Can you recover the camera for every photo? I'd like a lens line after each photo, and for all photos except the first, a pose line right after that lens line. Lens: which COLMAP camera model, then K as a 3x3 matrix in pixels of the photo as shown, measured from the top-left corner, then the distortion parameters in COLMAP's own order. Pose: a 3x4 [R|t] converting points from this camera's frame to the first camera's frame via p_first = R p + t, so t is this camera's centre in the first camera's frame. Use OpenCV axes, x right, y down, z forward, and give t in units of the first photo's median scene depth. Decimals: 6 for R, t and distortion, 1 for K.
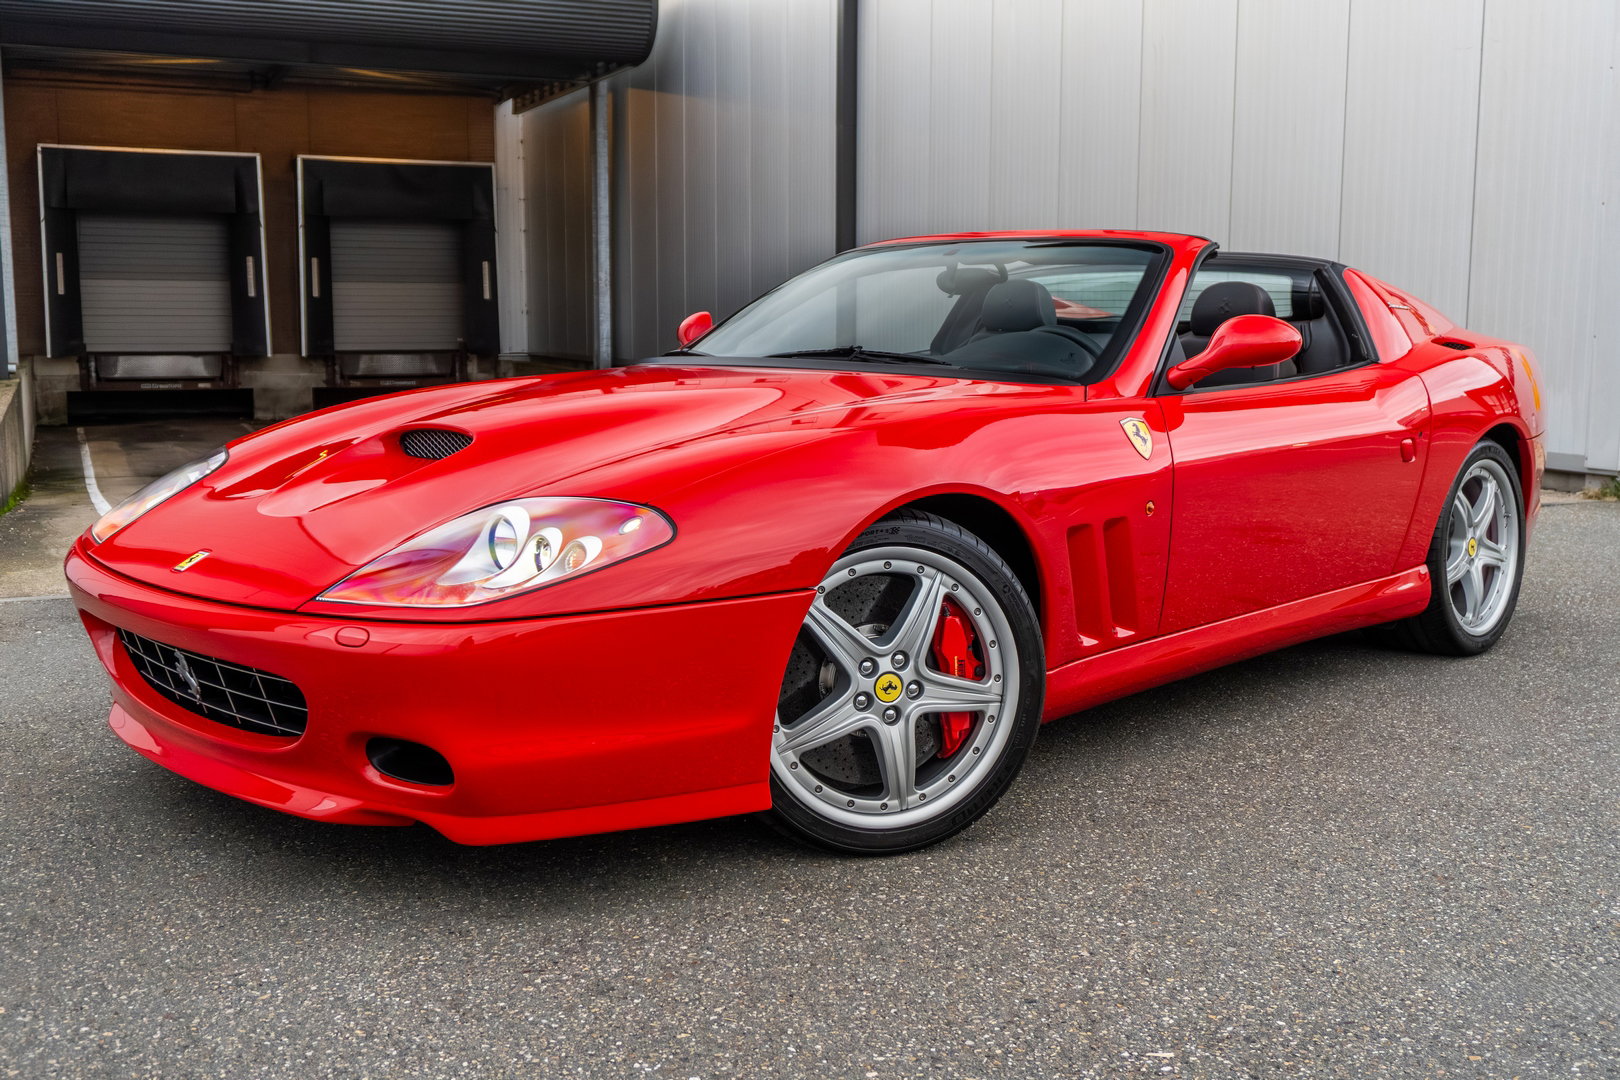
lens RADIAL K [[1619.0, 0, 810.0], [0, 1619.0, 540.0], [0, 0, 1]] dist [-0.008467, 0.007094]
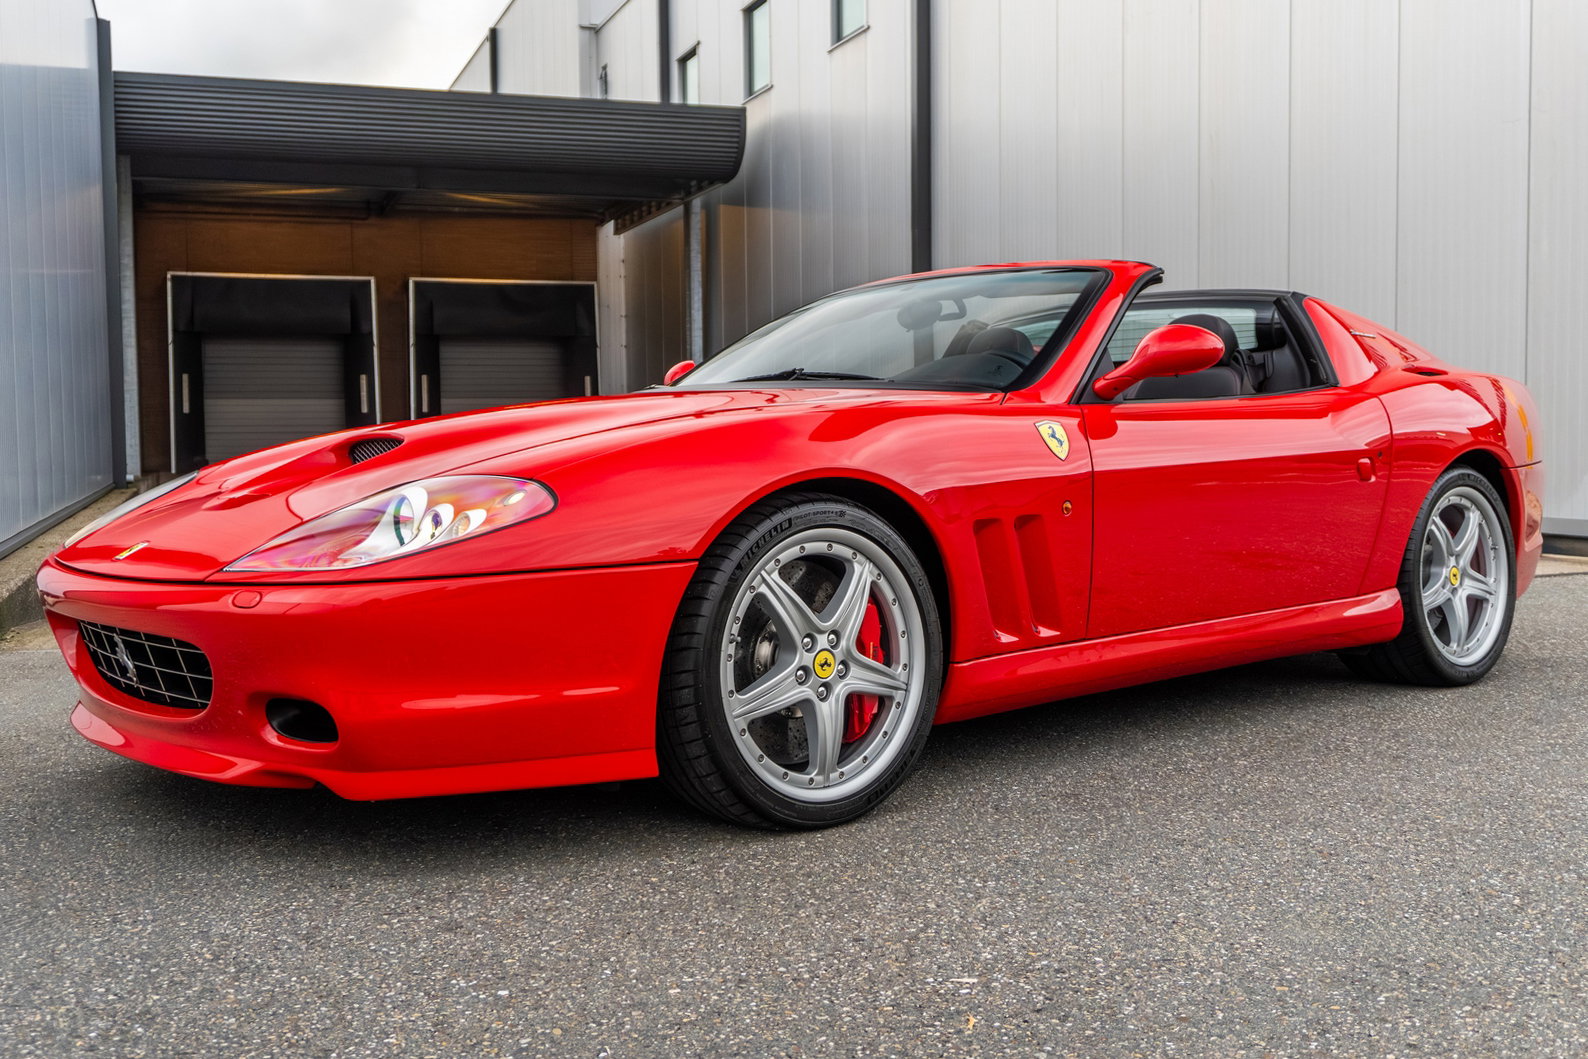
lens RADIAL K [[1617.0, 0, 785.6], [0, 1617.0, 511.7], [0, 0, 1]] dist [0.017417, 0.000599]
pose [[0.996170, -0.010328, -0.086827, 0.102428], [0.002360, 0.995814, -0.091377, 0.061961], [0.087407, 0.090822, 0.992024, -0.021046]]
